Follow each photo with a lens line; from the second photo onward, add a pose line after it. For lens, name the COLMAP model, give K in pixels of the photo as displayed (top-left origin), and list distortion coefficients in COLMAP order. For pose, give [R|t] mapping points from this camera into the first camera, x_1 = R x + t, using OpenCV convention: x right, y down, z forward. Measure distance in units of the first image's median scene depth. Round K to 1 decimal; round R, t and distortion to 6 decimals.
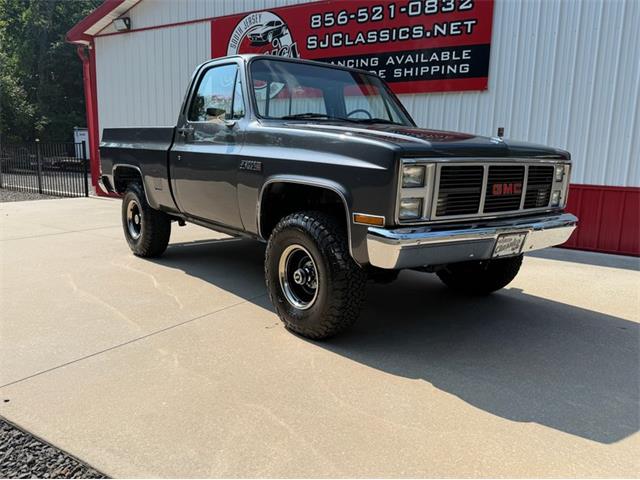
lens RADIAL K [[525.4, 0, 320.1], [0, 525.4, 245.3], [0, 0, 1]] dist [0.067809, -0.105367]
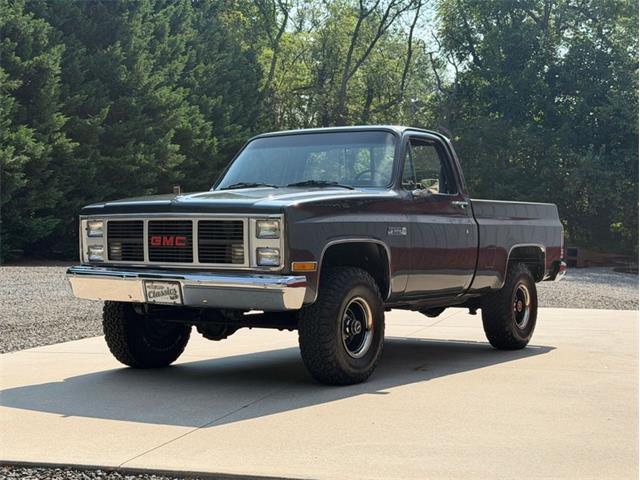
lens RADIAL K [[1027.8, 0, 318.6], [0, 1027.8, 243.3], [0, 0, 1]] dist [0.141189, 0.000000]
pose [[0.311211, -0.021389, -0.950100, 1.132346], [-0.172416, 0.981885, -0.078580, 0.005426], [0.934570, 0.188267, 0.301886, 0.296249]]
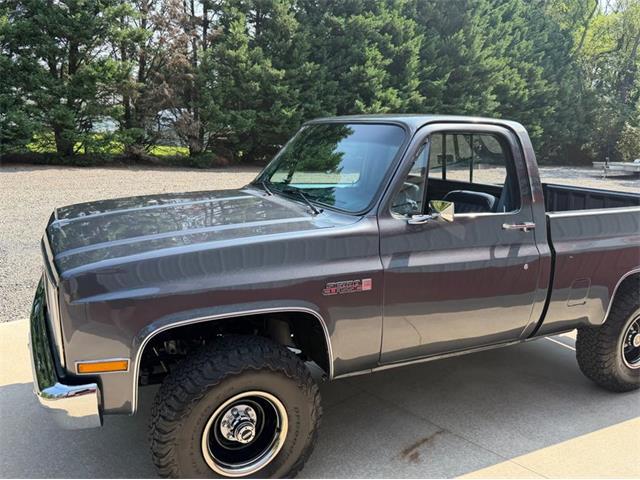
lens RADIAL K [[525.4, 0, 319.8], [0, 525.4, 238.9], [0, 0, 1]] dist [0.067809, -0.105367]
pose [[-0.200575, 0.152814, -0.967687, 0.503747], [-0.217632, 0.956129, 0.196098, -0.200456], [0.955199, 0.249932, -0.158518, 0.715922]]
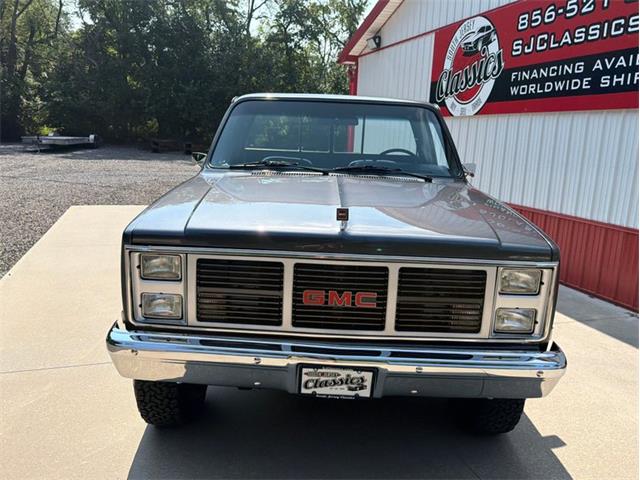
lens RADIAL K [[525.4, 0, 314.2], [0, 525.4, 235.8], [0, 0, 1]] dist [0.067809, -0.105367]
pose [[0.774478, 0.121838, -0.620757, 0.335359], [-0.130386, 0.990952, 0.031823, -0.092612], [0.619018, 0.056292, 0.783357, 0.207104]]
